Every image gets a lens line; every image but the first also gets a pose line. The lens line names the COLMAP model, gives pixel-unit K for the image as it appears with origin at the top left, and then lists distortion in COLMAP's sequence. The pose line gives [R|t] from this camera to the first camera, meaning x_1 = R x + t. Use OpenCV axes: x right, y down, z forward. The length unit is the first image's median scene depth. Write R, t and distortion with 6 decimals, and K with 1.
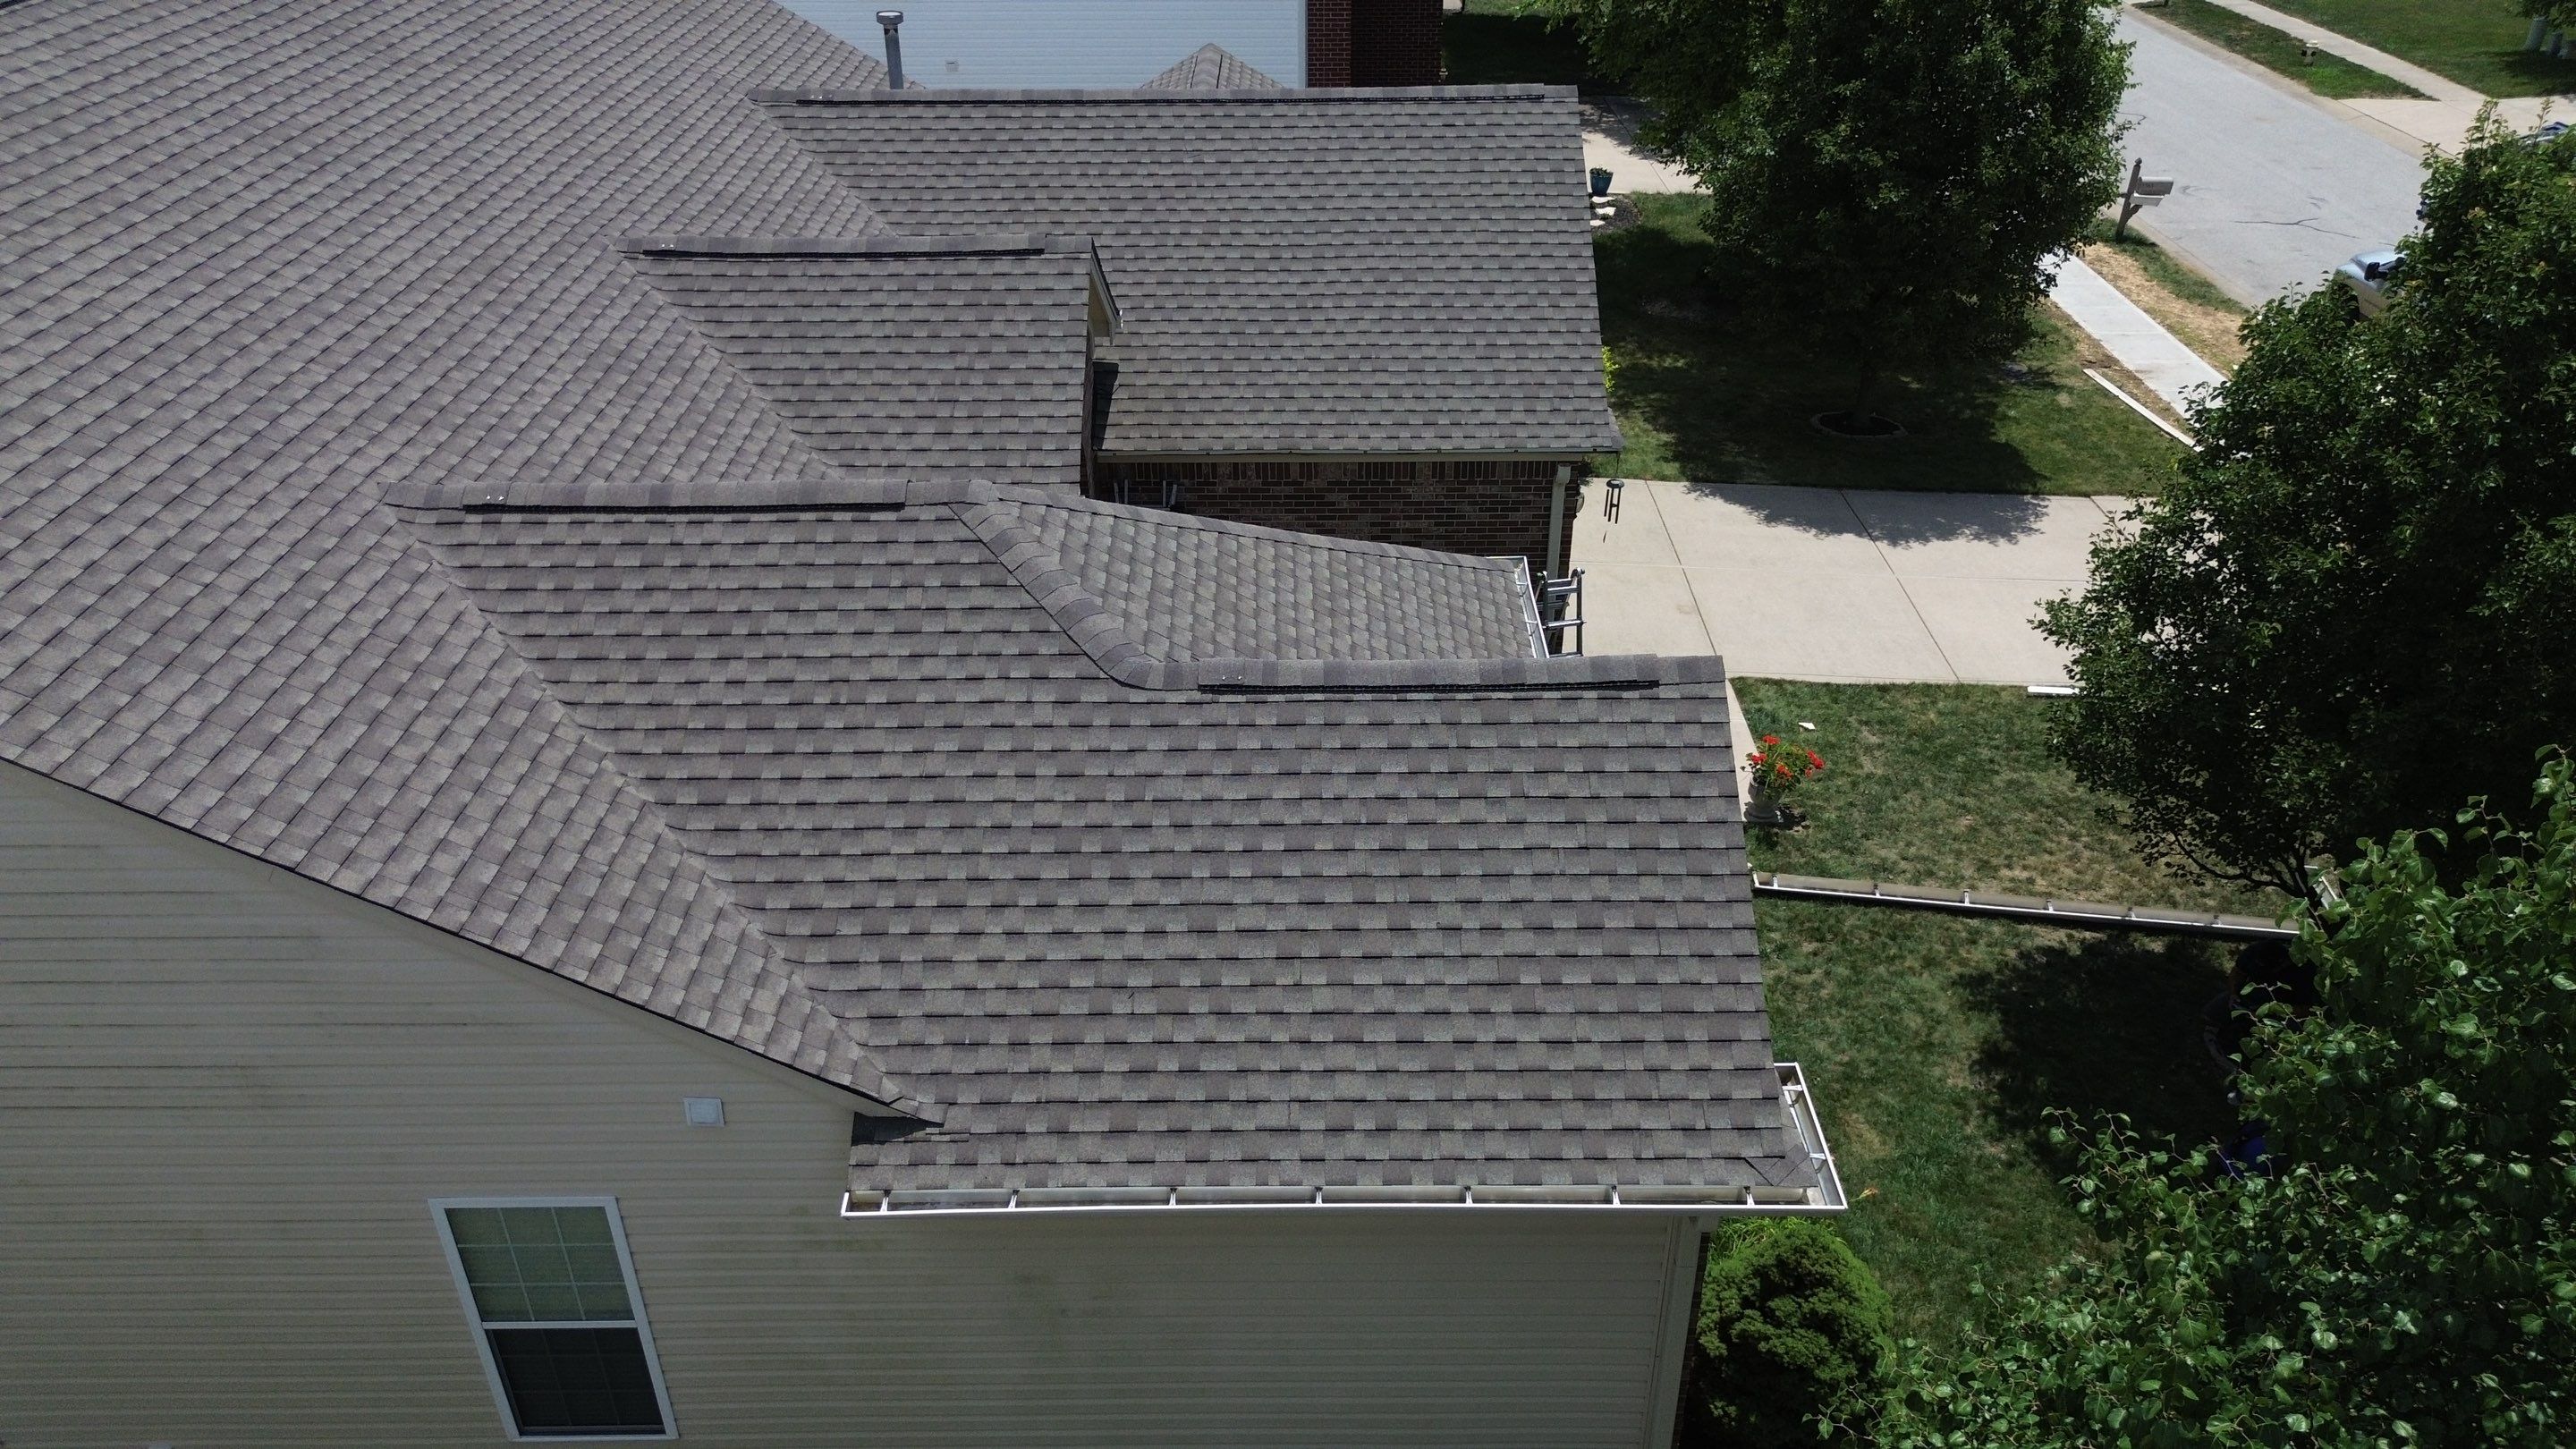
lens RADIAL K [[1858.3, 0, 1287.3], [0, 1858.3, 737.6], [0, 0, 1]] dist [0.060993, -0.055245]
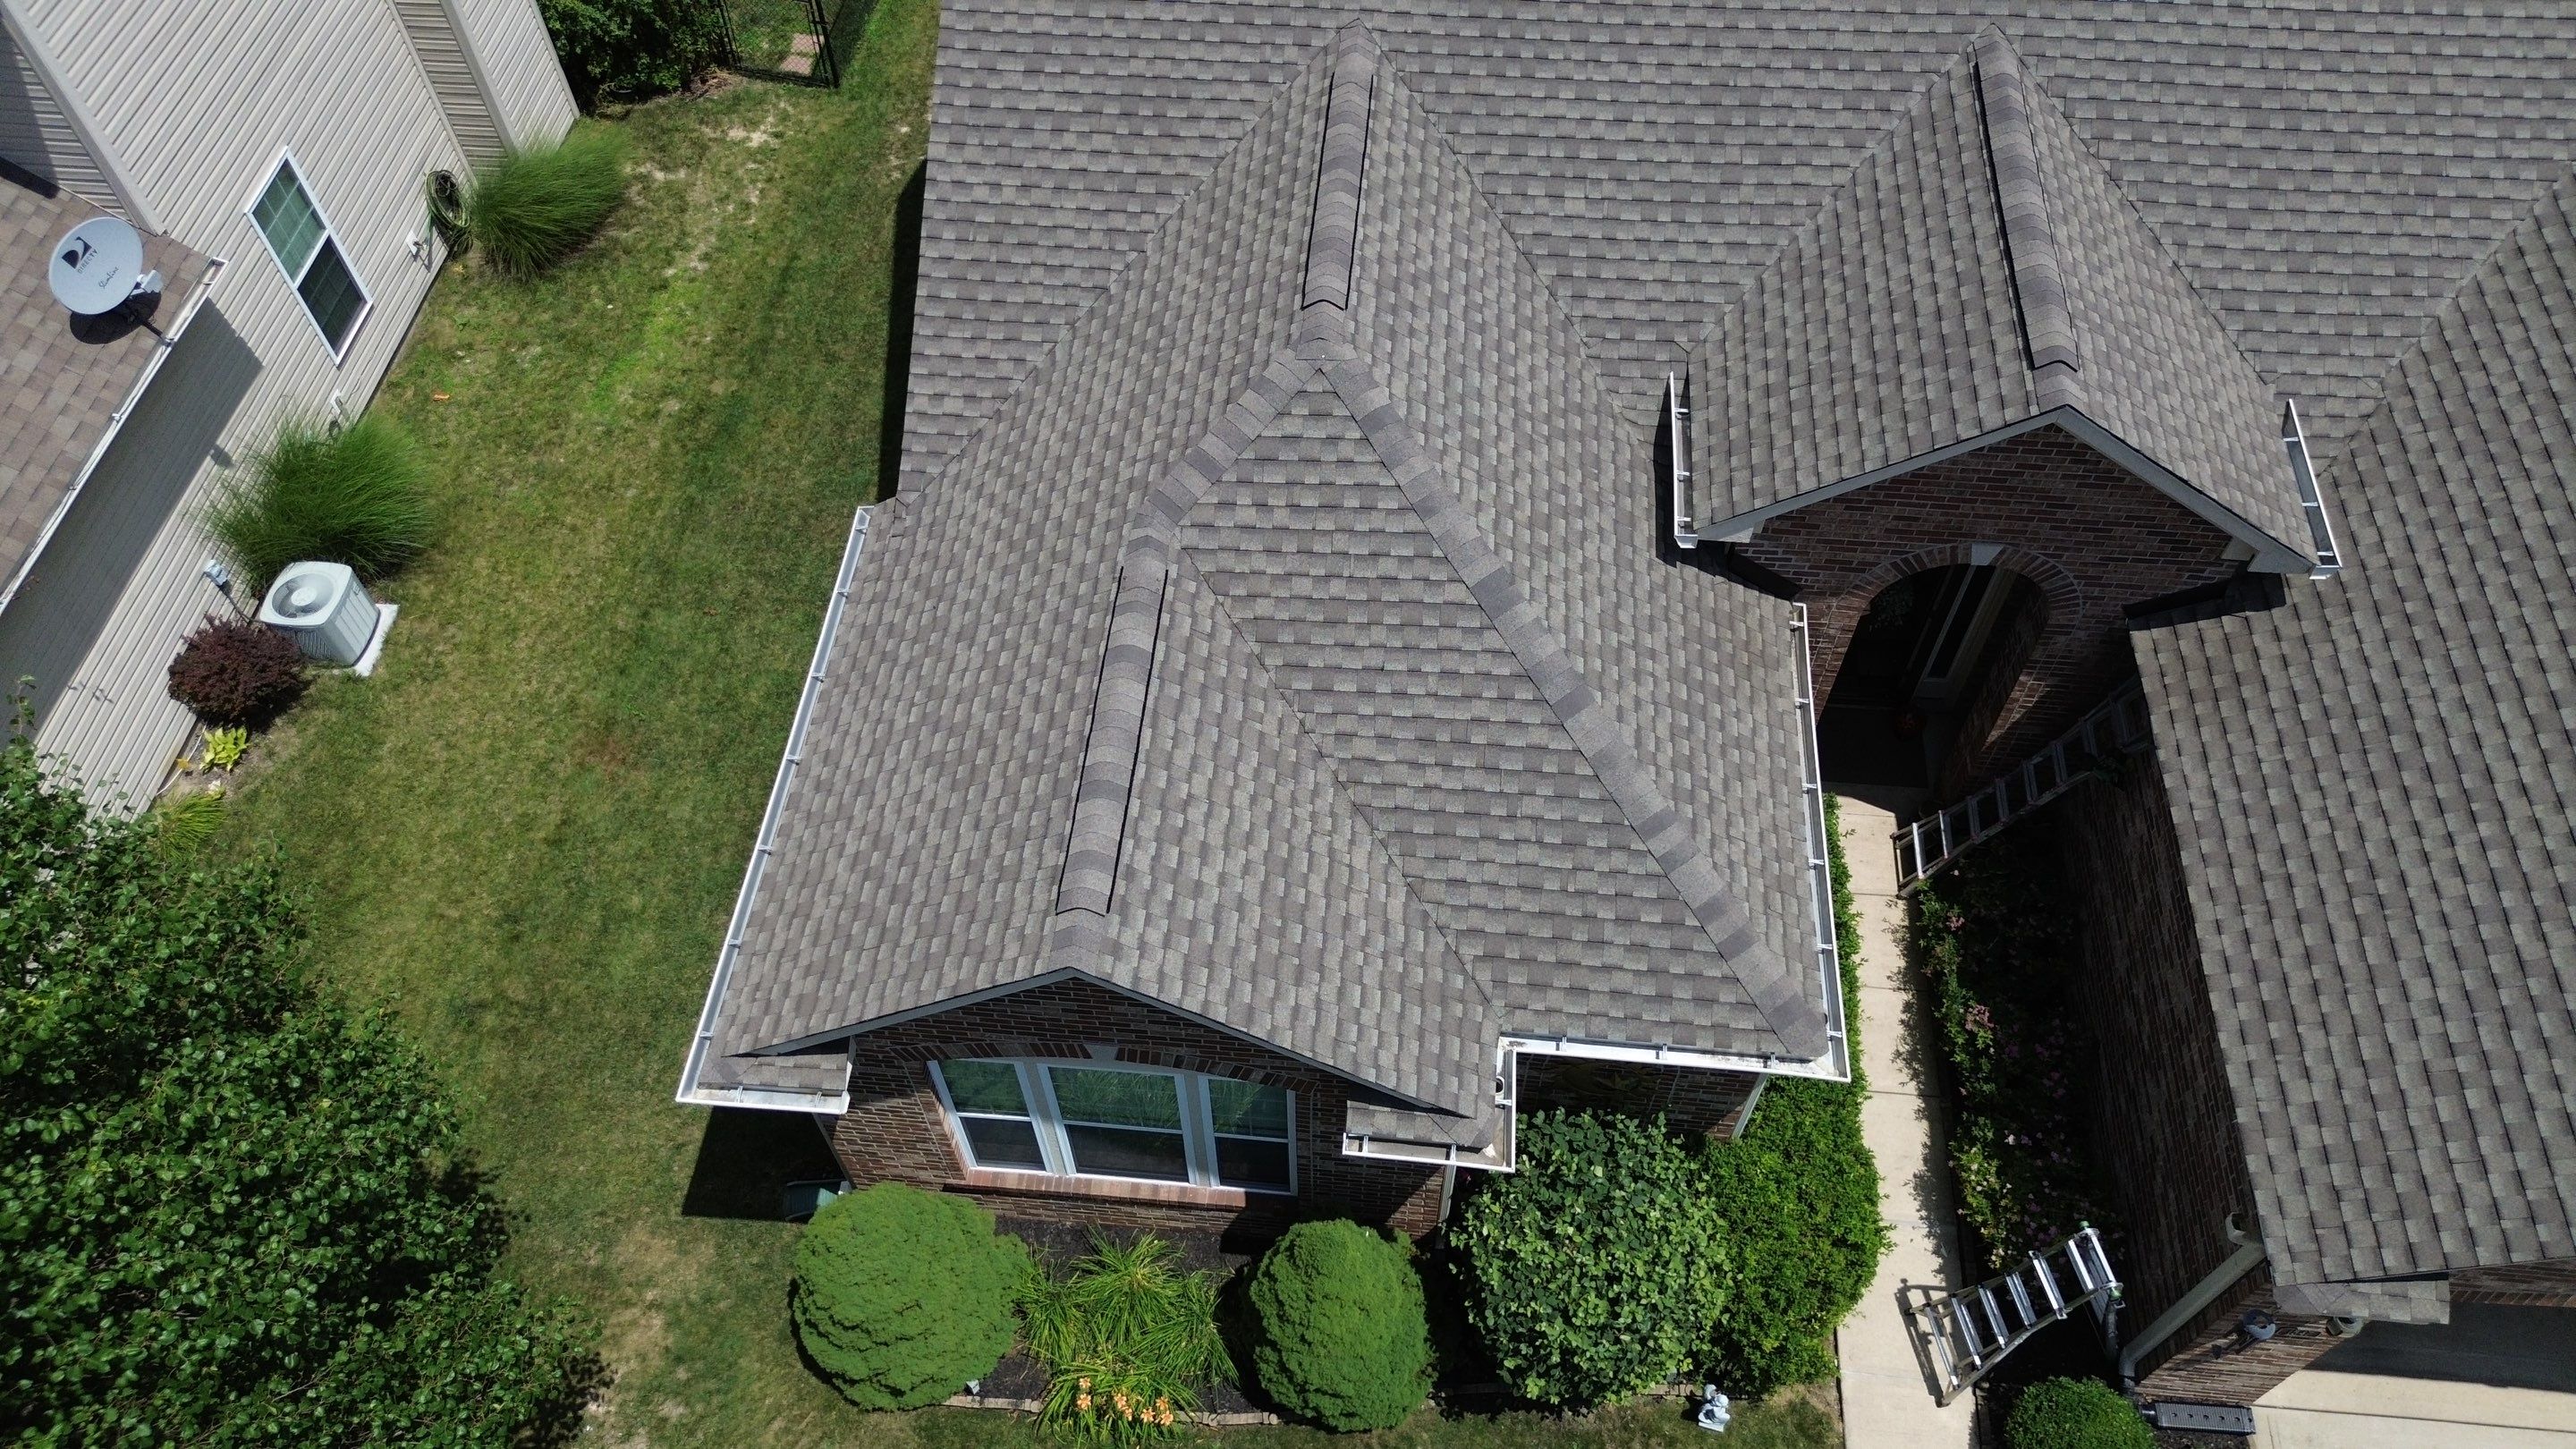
lens RADIAL K [[1858.3, 0, 1287.3], [0, 1858.3, 737.6], [0, 0, 1]] dist [0.060993, -0.055245]
pose [[-0.104089, 0.814426, -0.570855, 0.480789], [-0.503070, 0.452018, 0.736614, -0.614891], [0.857954, 0.363853, 0.362663, 0.499236]]
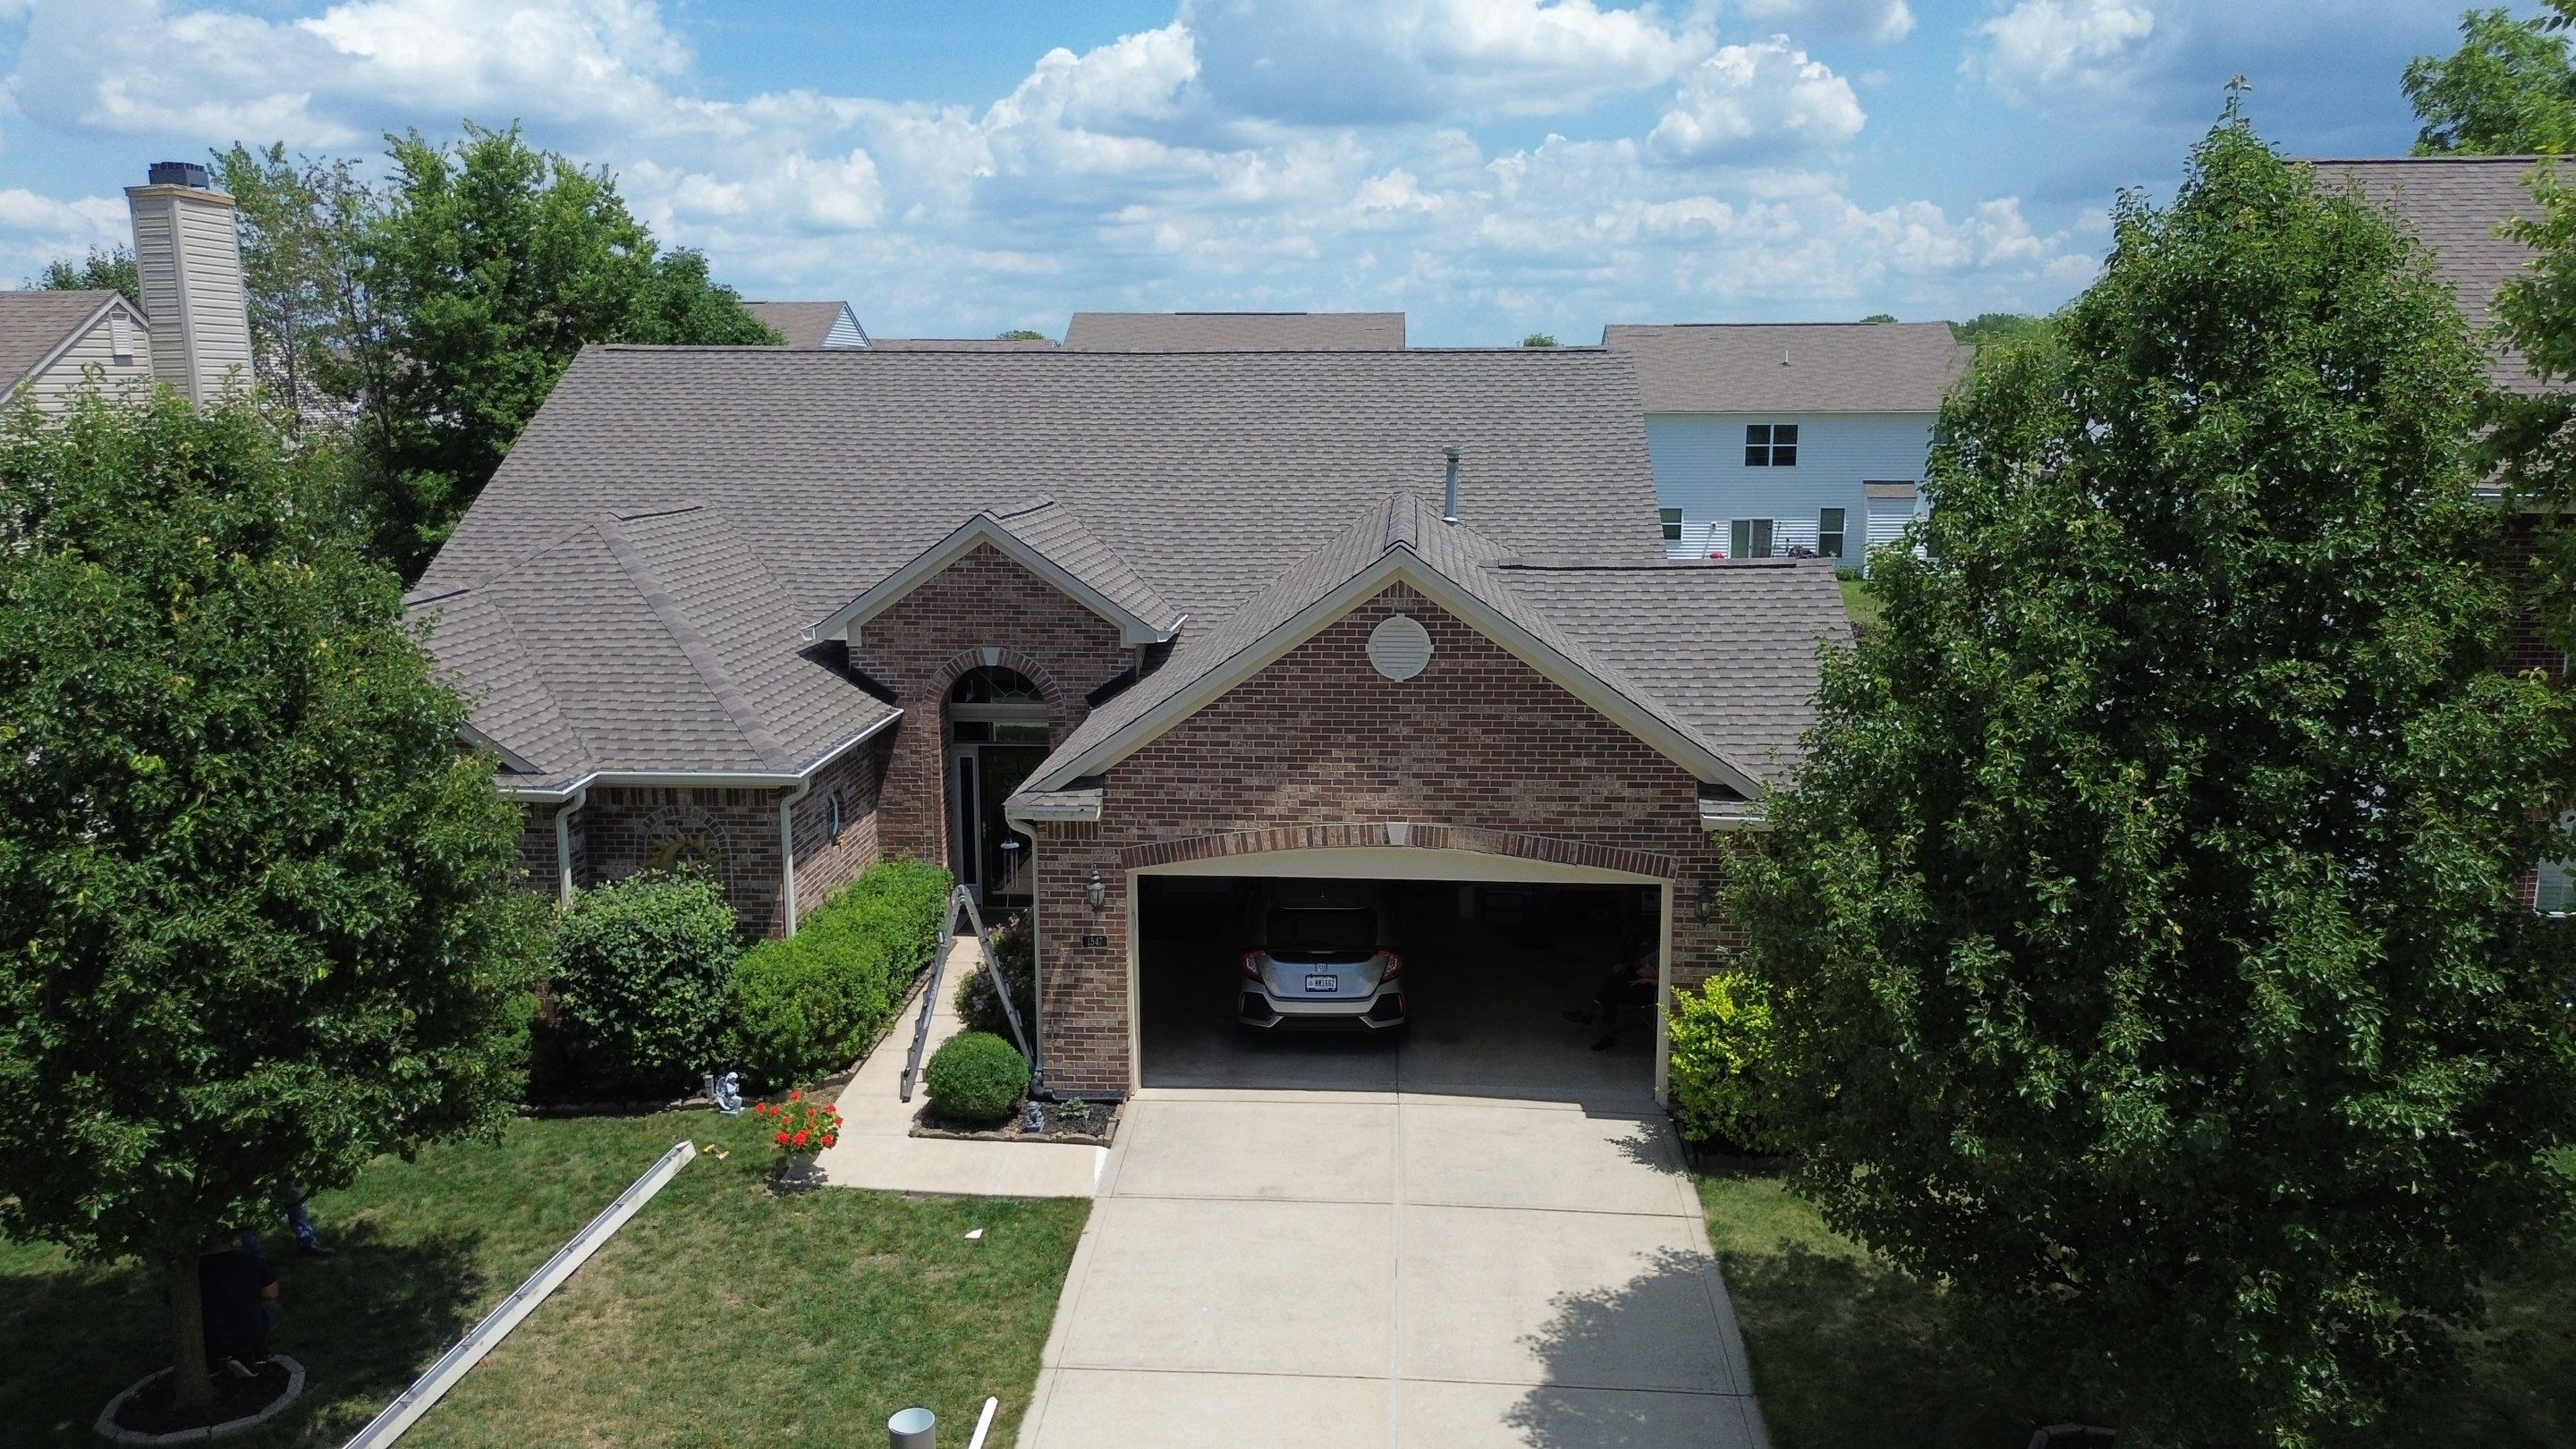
lens RADIAL K [[1867.5, 0, 1288.0], [0, 1867.5, 724.5], [0, 0, 1]] dist [0.153324, -0.420585]
pose [[-0.079289, 0.180830, -0.980313, 1.324414], [-0.519143, 0.832036, 0.195467, -0.539451], [0.851002, 0.524421, 0.027905, 1.252556]]
